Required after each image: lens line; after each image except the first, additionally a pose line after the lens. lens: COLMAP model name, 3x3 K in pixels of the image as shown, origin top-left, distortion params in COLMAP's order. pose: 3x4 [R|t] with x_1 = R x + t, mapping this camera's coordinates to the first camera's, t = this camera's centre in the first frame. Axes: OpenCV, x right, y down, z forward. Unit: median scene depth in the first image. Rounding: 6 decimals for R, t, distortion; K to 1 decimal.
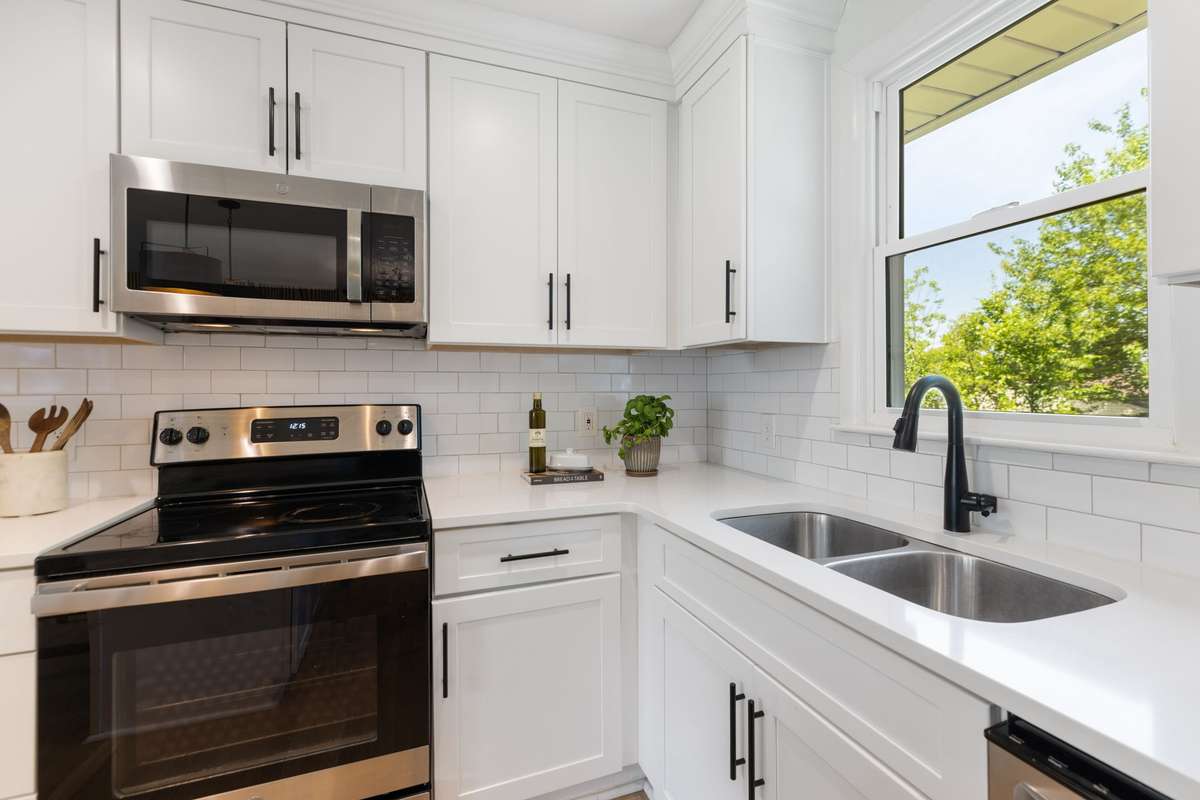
lens RADIAL K [[544.3, 0, 609.3], [0, 544.3, 397.4], [0, 0, 1]] dist [0.011508, -0.001053]
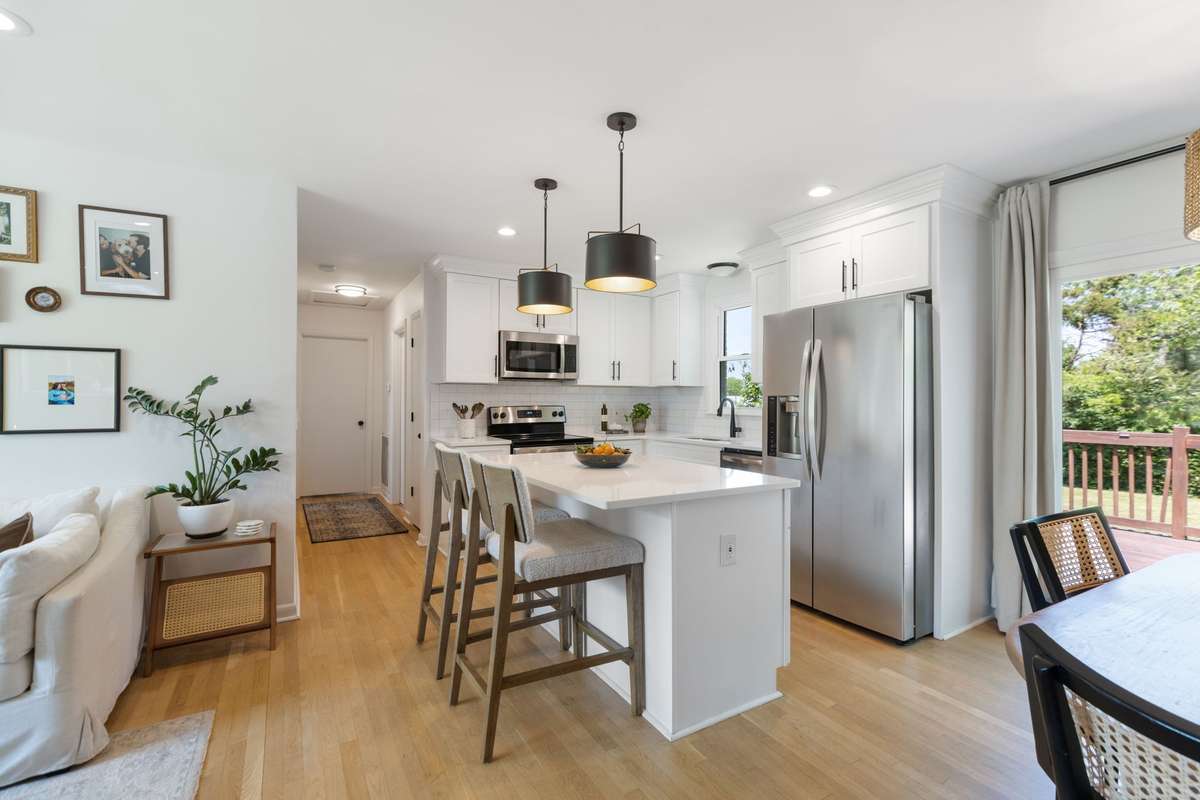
lens RADIAL K [[544.3, 0, 601.5], [0, 544.3, 396.7], [0, 0, 1]] dist [0.011508, -0.001053]
pose [[0.986165, 0.008621, 0.165544, -0.647558], [-0.005694, 0.999819, -0.018142, 0.015968], [-0.165670, 0.016949, 0.986036, -1.842507]]
